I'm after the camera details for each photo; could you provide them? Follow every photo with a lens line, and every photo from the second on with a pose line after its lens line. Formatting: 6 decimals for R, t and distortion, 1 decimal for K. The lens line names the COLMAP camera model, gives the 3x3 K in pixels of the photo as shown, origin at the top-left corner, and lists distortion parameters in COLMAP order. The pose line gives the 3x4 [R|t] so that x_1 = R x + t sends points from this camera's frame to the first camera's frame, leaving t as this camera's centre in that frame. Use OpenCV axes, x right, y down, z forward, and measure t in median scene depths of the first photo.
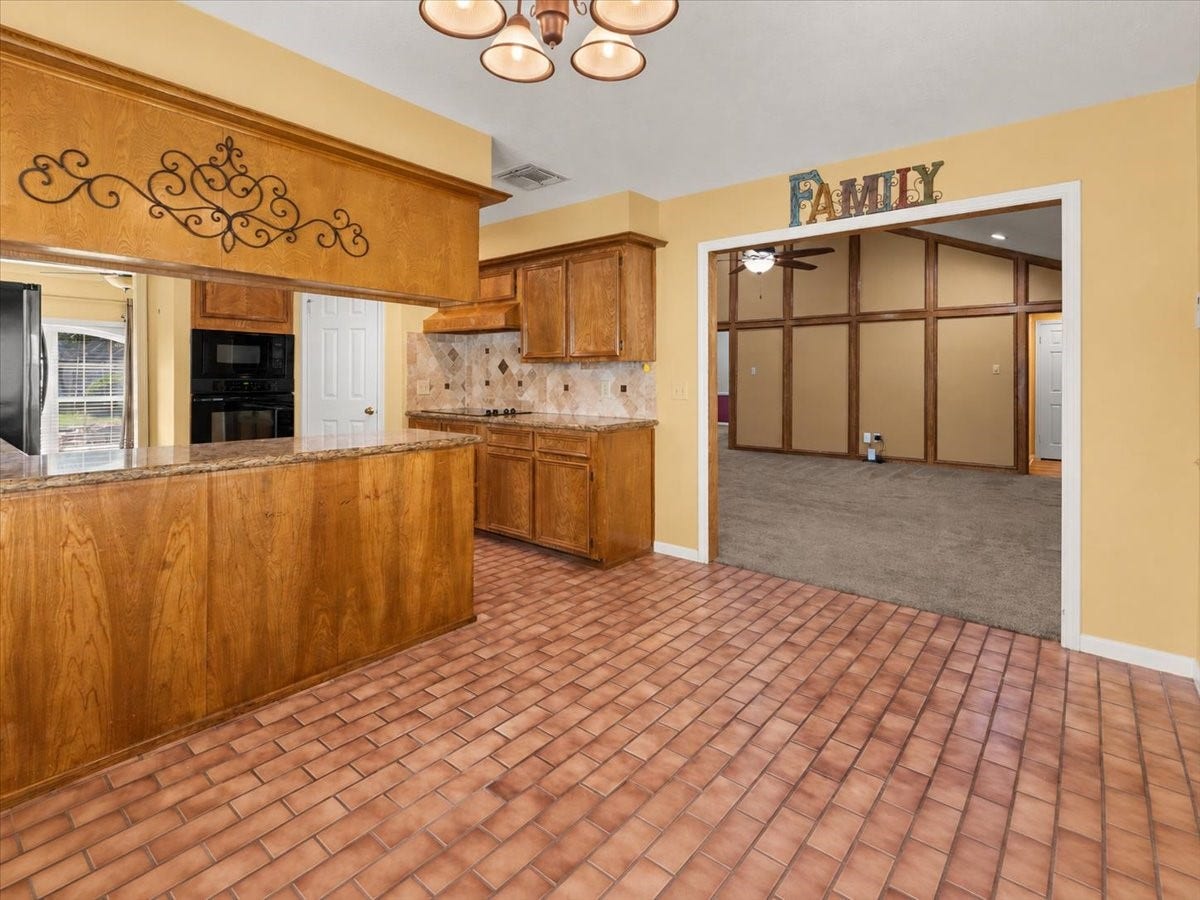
lens RADIAL K [[585.9, 0, 594.0], [0, 585.9, 375.8], [0, 0, 1]] dist [-0.002213, -0.000541]
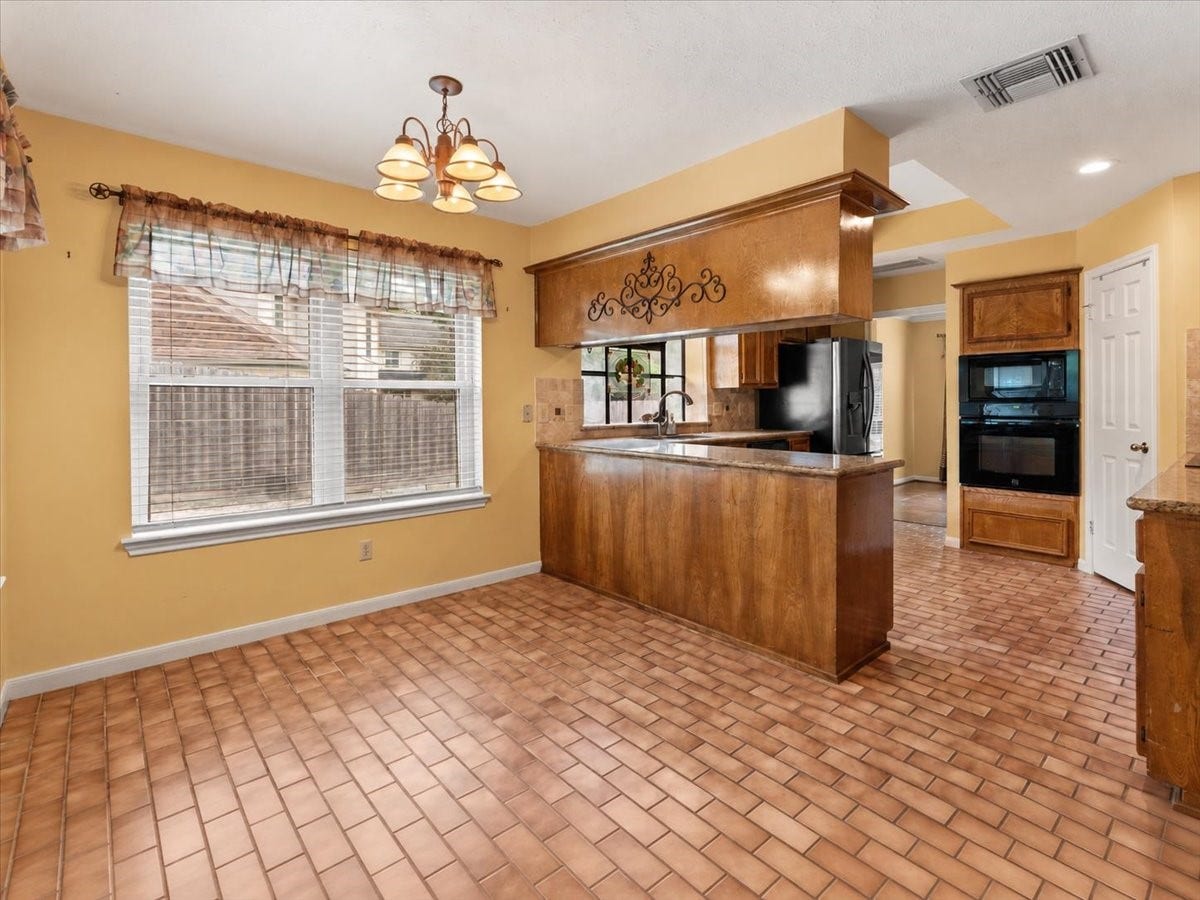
lens RADIAL K [[579.3, 0, 599.6], [0, 579.3, 393.2], [0, 0, 1]] dist [-0.000019, 0.000503]
pose [[-0.156846, -0.017371, -0.987470, 0.777486], [0.003617, 0.999829, -0.018162, 0.008934], [0.987617, -0.006420, -0.156756, 0.884160]]
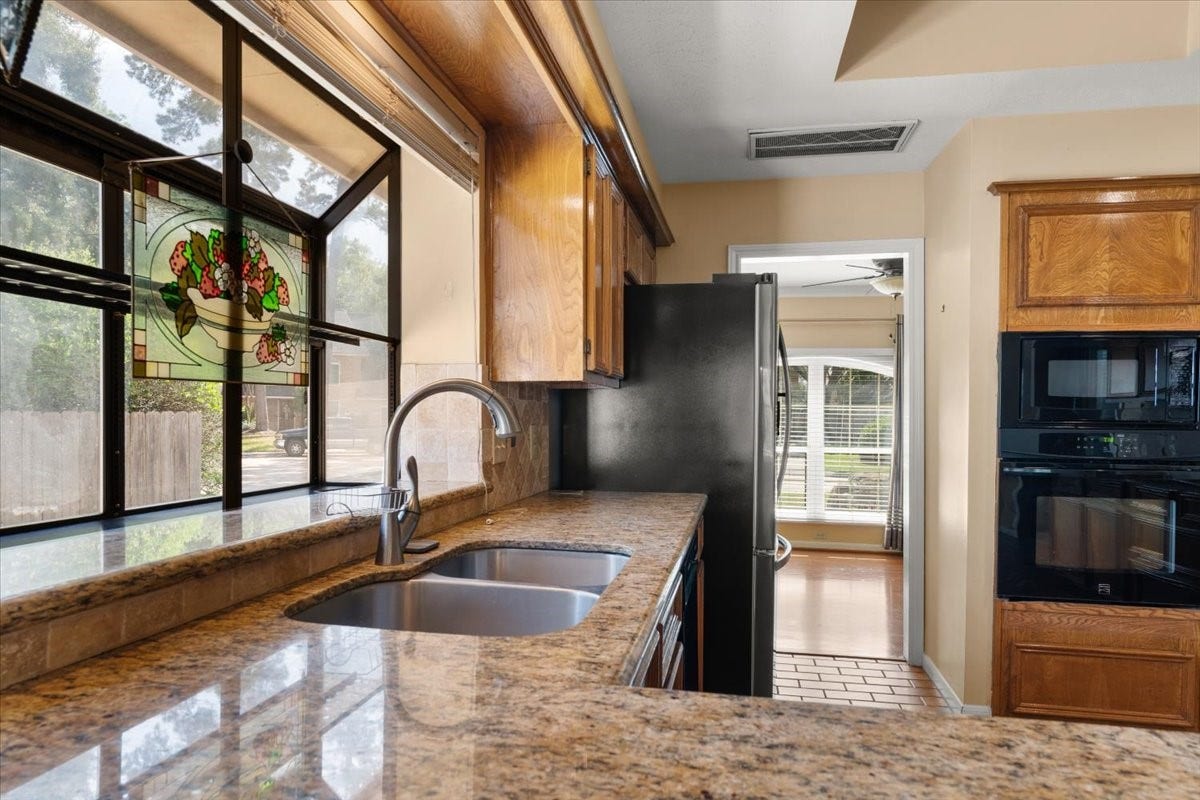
lens RADIAL K [[719.9, 0, 600.9], [0, 719.9, 416.7], [0, 0, 1]] dist [-0.001241, -0.000109]
pose [[0.484948, 0.002124, -0.874541, -0.518588], [-0.008513, 0.999961, -0.002292, -0.001225], [0.874502, 0.008557, 0.484947, 0.656660]]
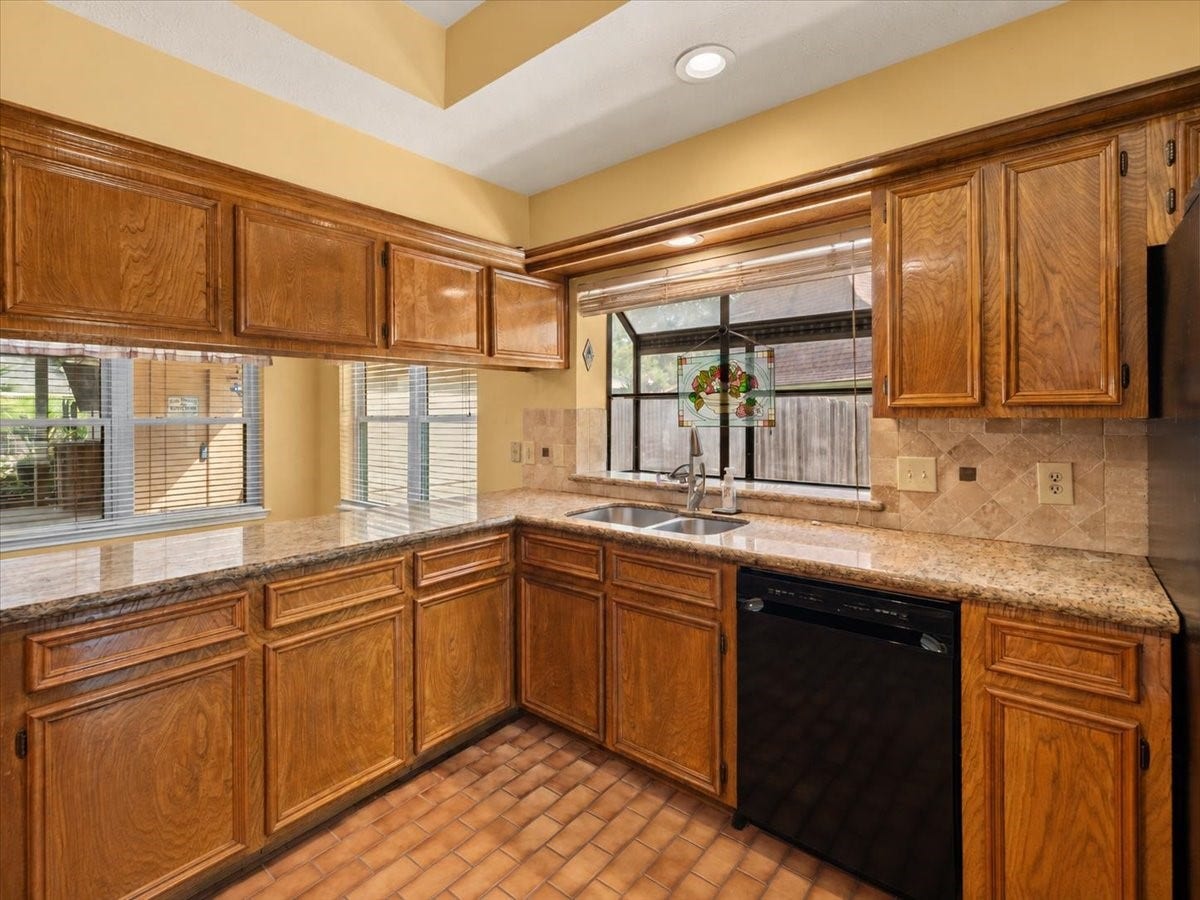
lens RADIAL K [[570.4, 0, 600.7], [0, 570.4, 414.2], [0, 0, 1]] dist [-0.000590, -0.000116]
pose [[-0.999922, 0.003273, -0.012049, -0.912541], [0.003234, 0.999989, 0.003316, -0.055393], [0.012060, 0.003277, -0.999922, 1.749783]]
